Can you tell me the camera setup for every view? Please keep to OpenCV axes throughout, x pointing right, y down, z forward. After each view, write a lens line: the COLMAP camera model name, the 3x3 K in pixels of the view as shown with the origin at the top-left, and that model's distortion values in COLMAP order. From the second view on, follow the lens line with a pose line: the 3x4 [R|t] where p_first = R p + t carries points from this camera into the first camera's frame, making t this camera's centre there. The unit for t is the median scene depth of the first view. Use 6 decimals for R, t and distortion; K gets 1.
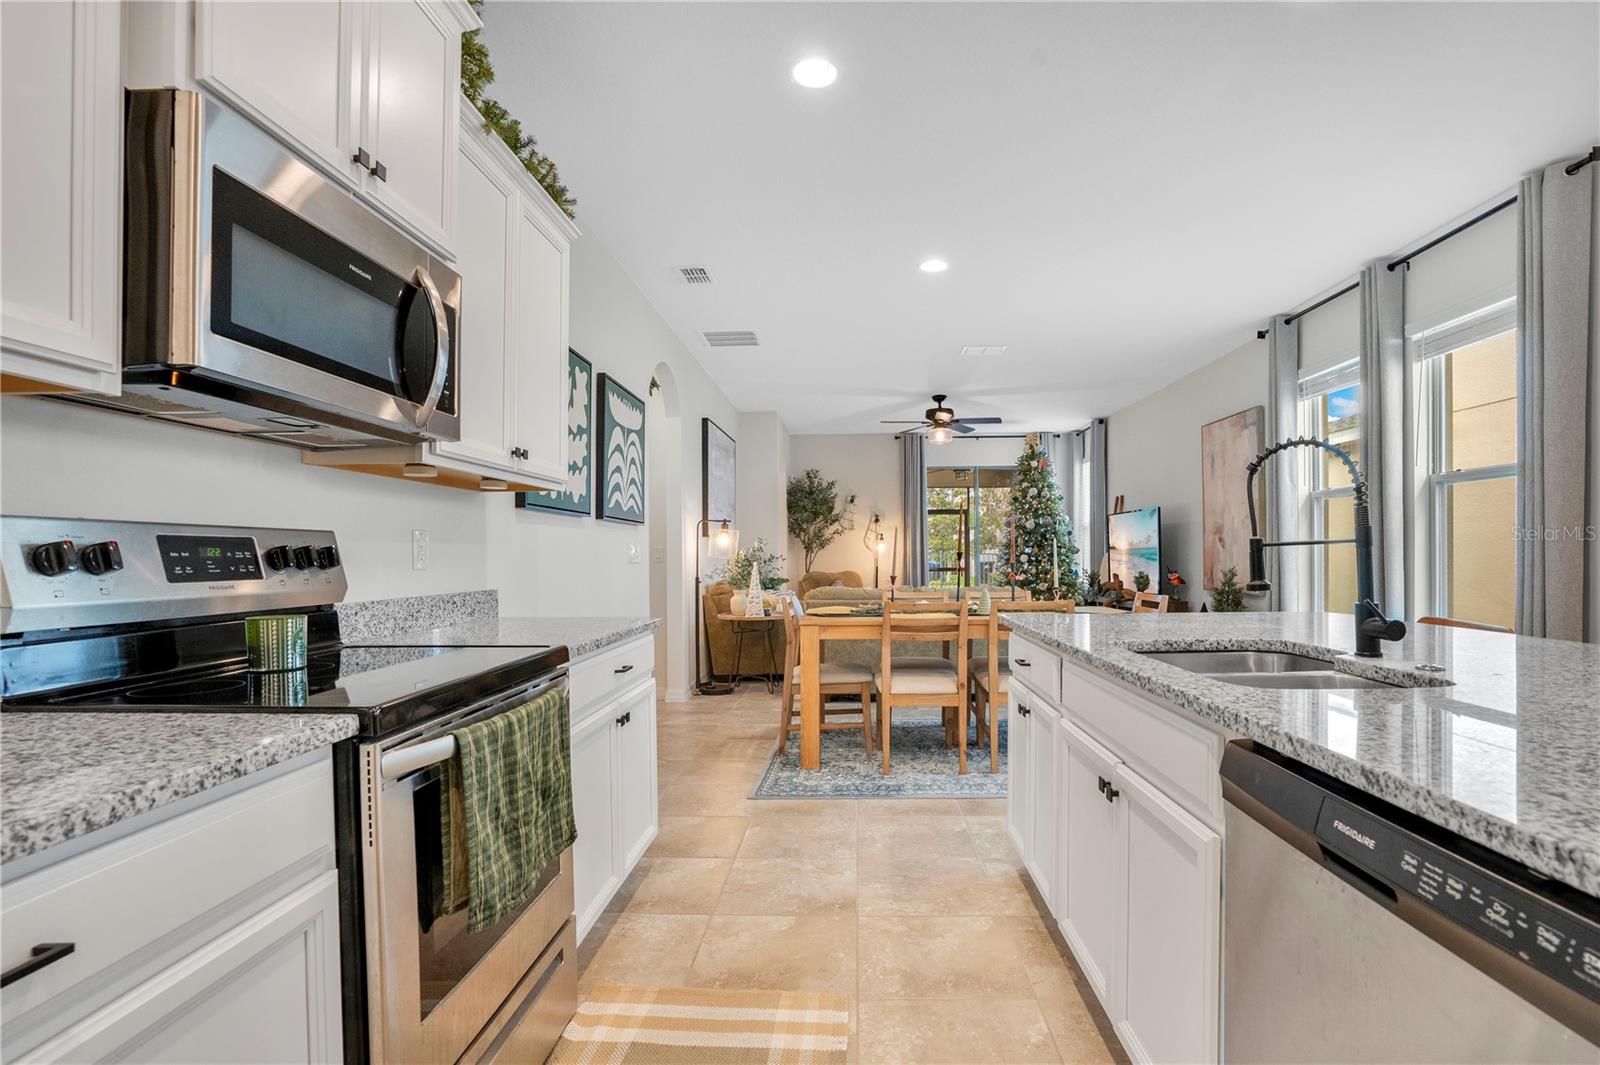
lens RADIAL K [[763.9, 0, 837.8], [0, 763.9, 552.7], [0, 0, 1]] dist [-0.051552, 0.013703]
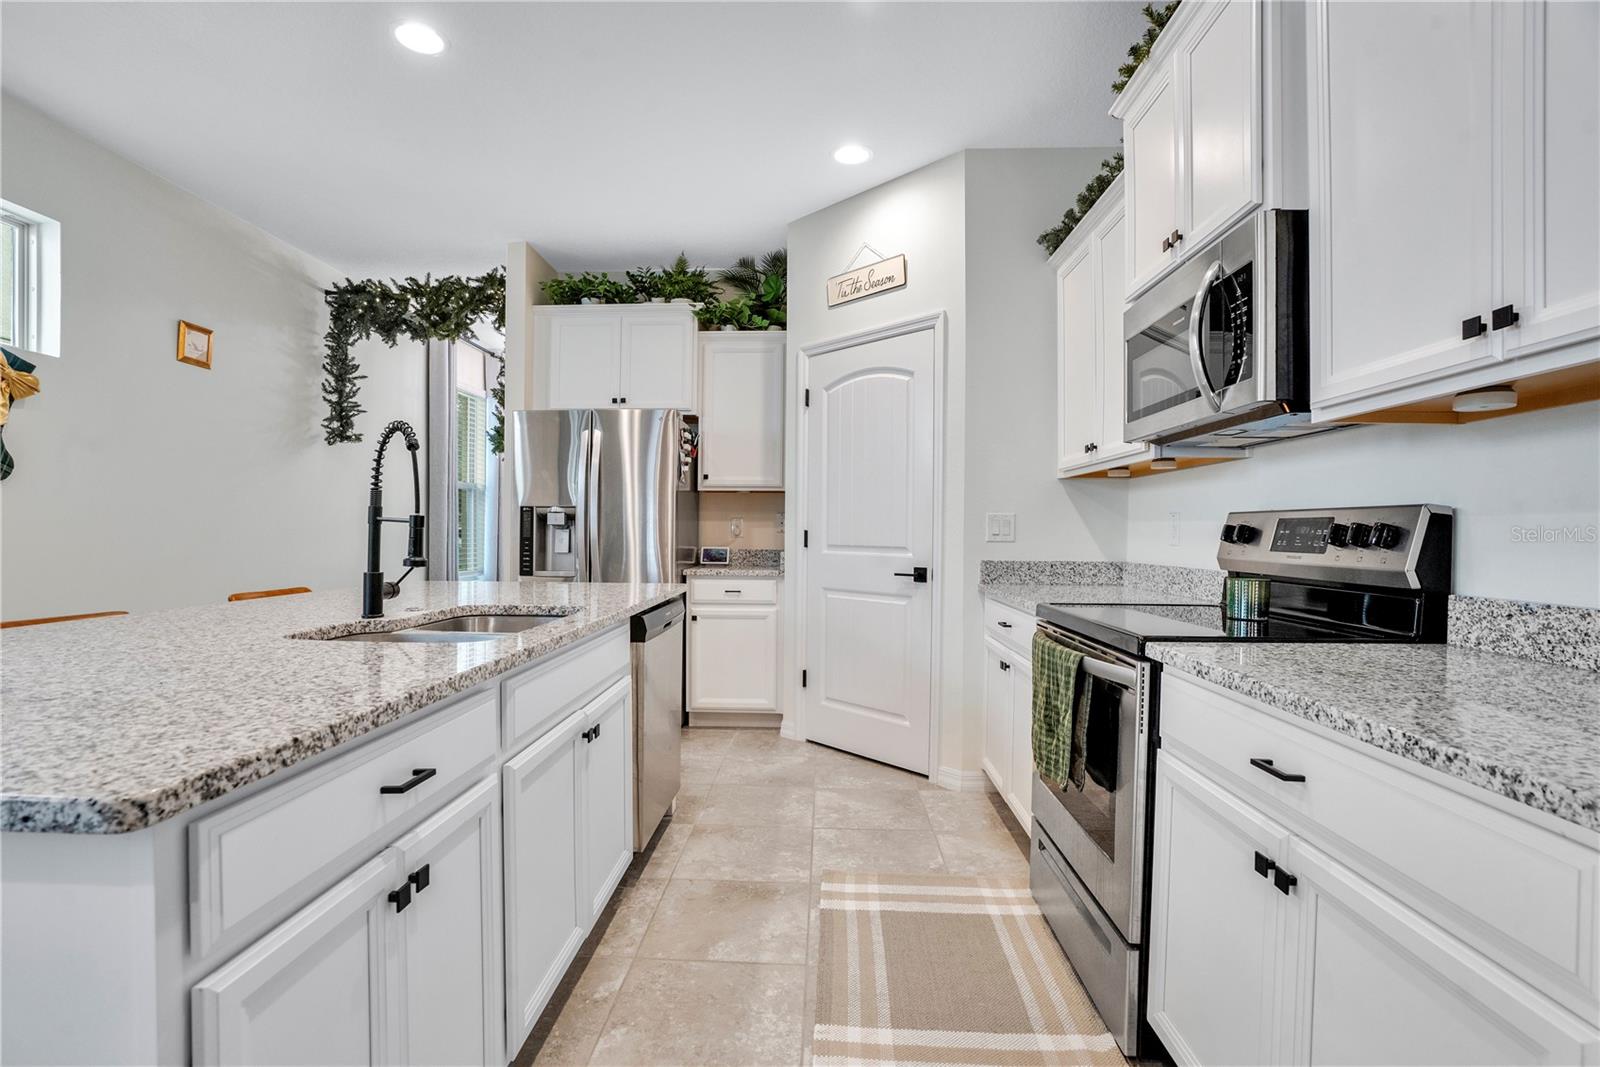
lens RADIAL K [[748.9, 0, 794.0], [0, 748.9, 536.5], [0, 0, 1]] dist [-0.071150, 0.024947]
pose [[-0.999701, 0.001129, 0.024413, 0.003798], [0.001264, 0.999984, 0.005516, 0.000740], [-0.024406, 0.005545, -0.999687, 0.518834]]
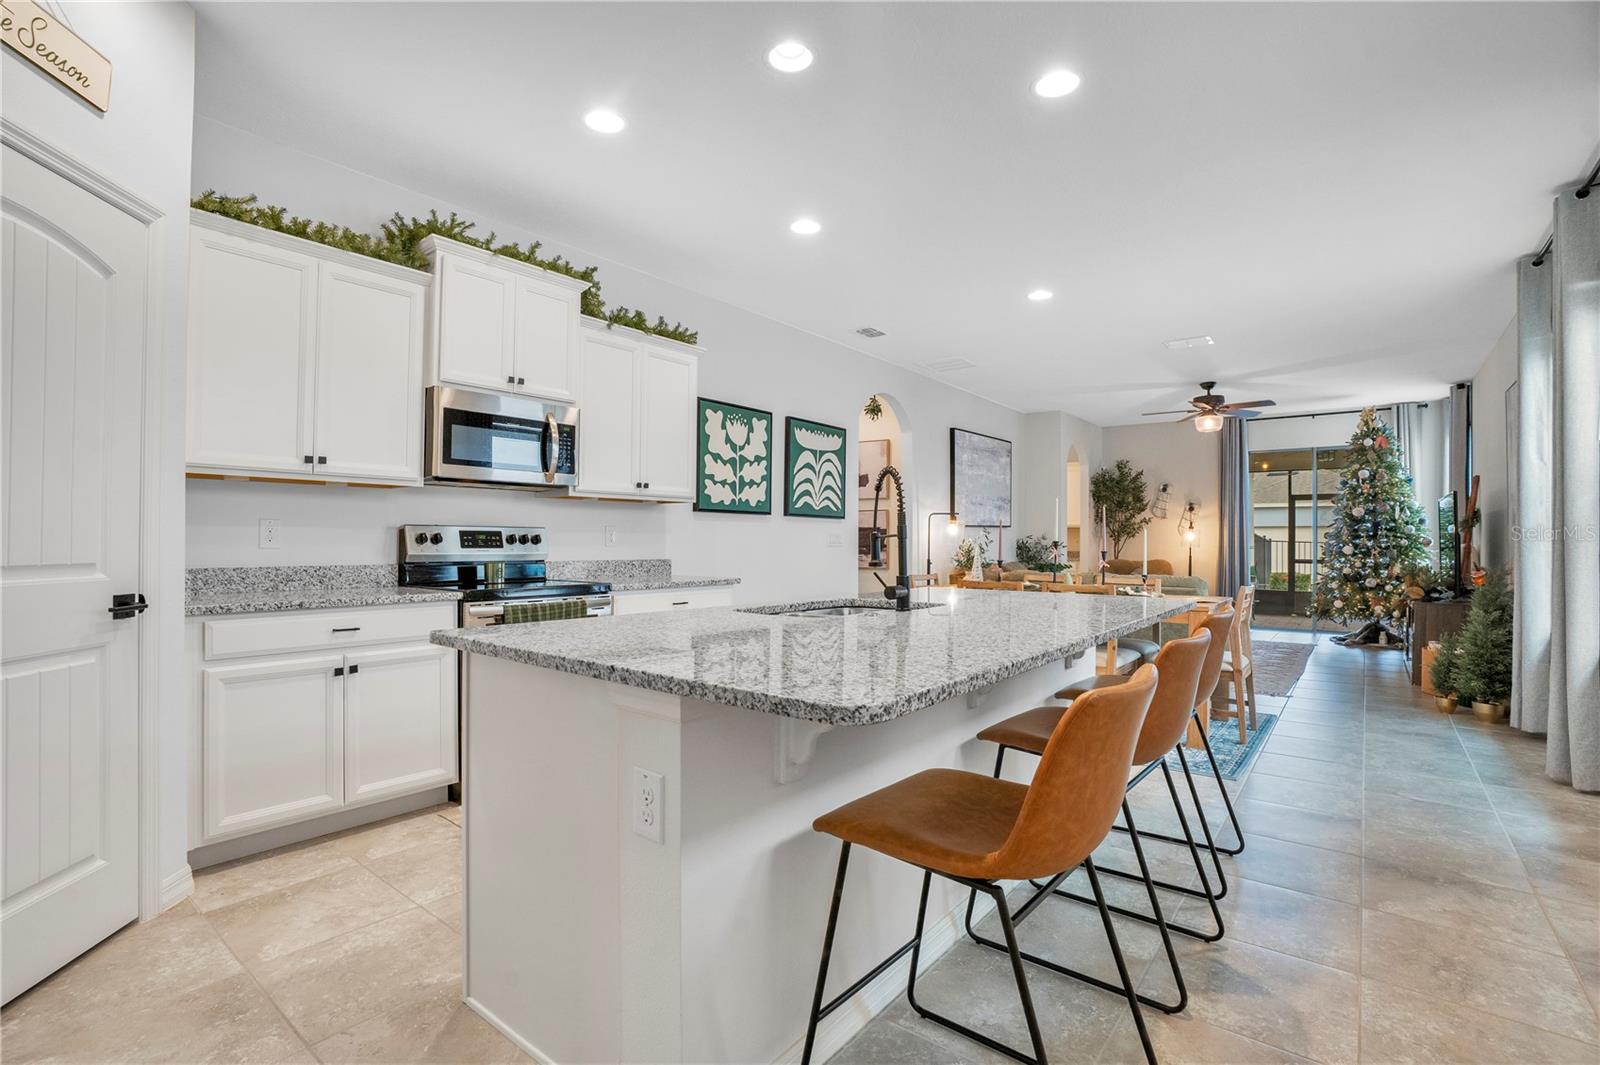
lens RADIAL K [[748.9, 0, 799.0], [0, 748.9, 534.9], [0, 0, 1]] dist [-0.071150, 0.024947]
pose [[0.800468, 0.007495, -0.599329, 0.355595], [-0.010451, 0.999944, -0.001453, -0.003433], [0.599285, 0.007427, 0.800501, -0.089403]]
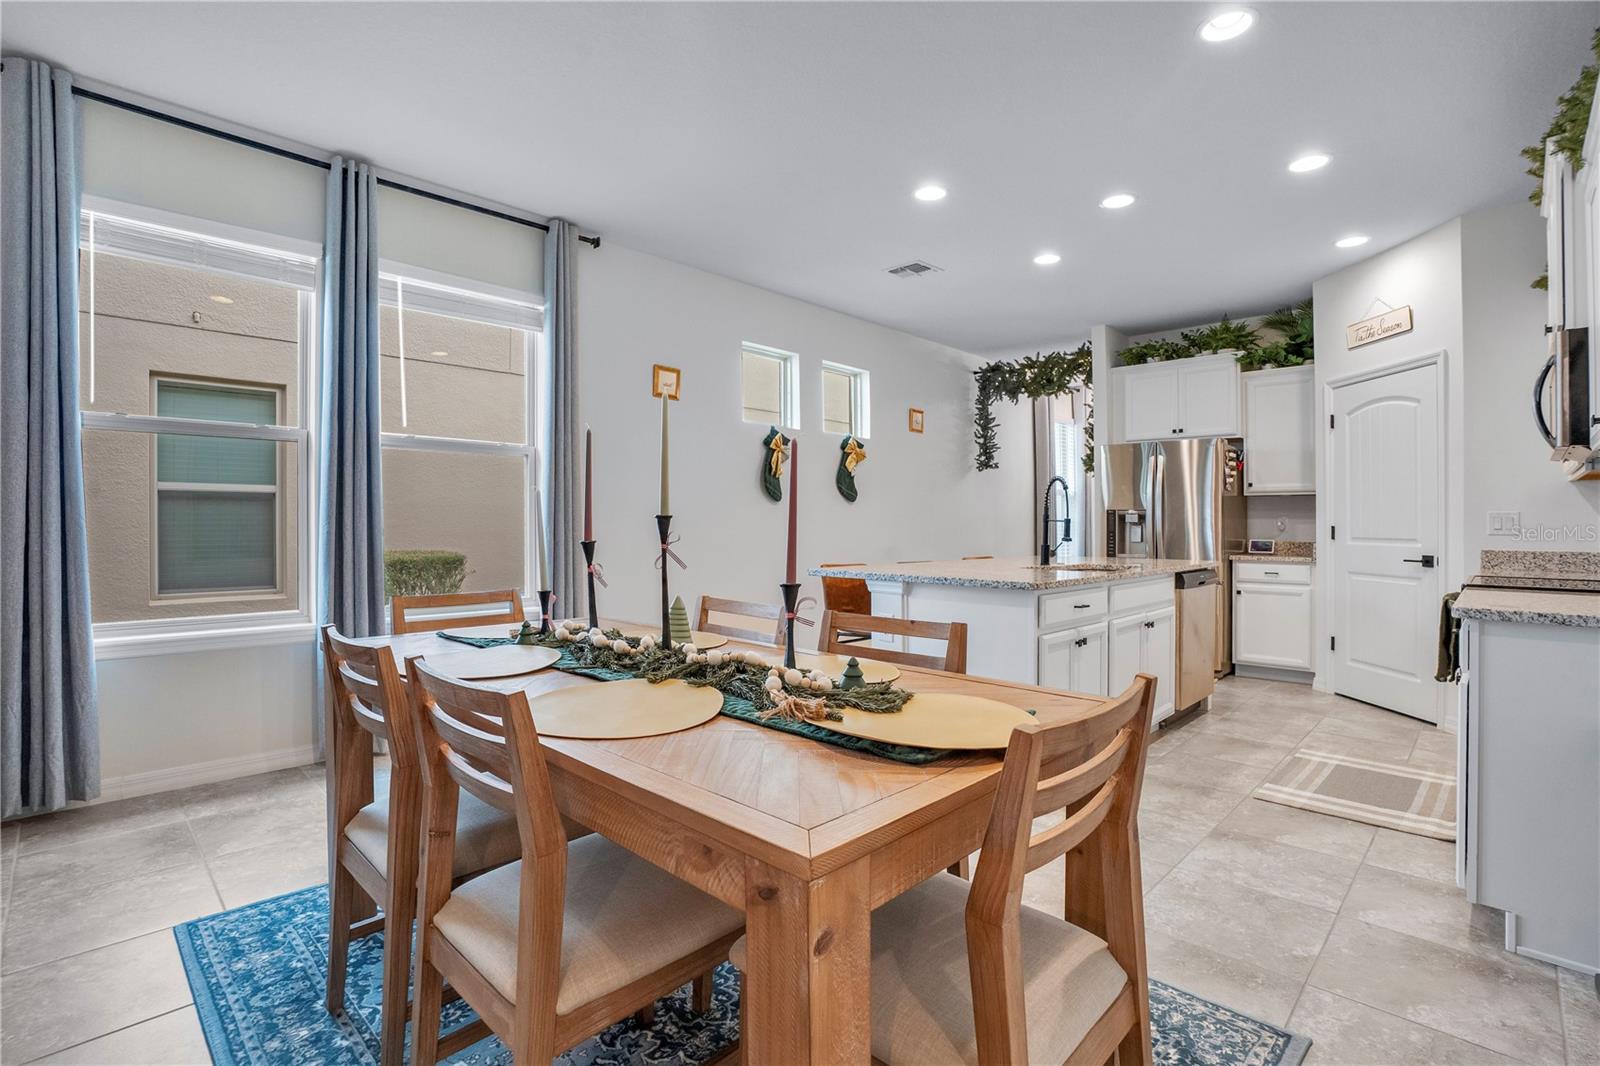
lens RADIAL K [[763.9, 0, 806.6], [0, 763.9, 508.1], [0, 0, 1]] dist [-0.051552, 0.013703]
pose [[-0.739591, 0.017548, 0.672827, -0.109484], [-0.001834, 0.999604, -0.028087, 0.003533], [-0.673054, -0.022007, -0.739266, 0.847995]]
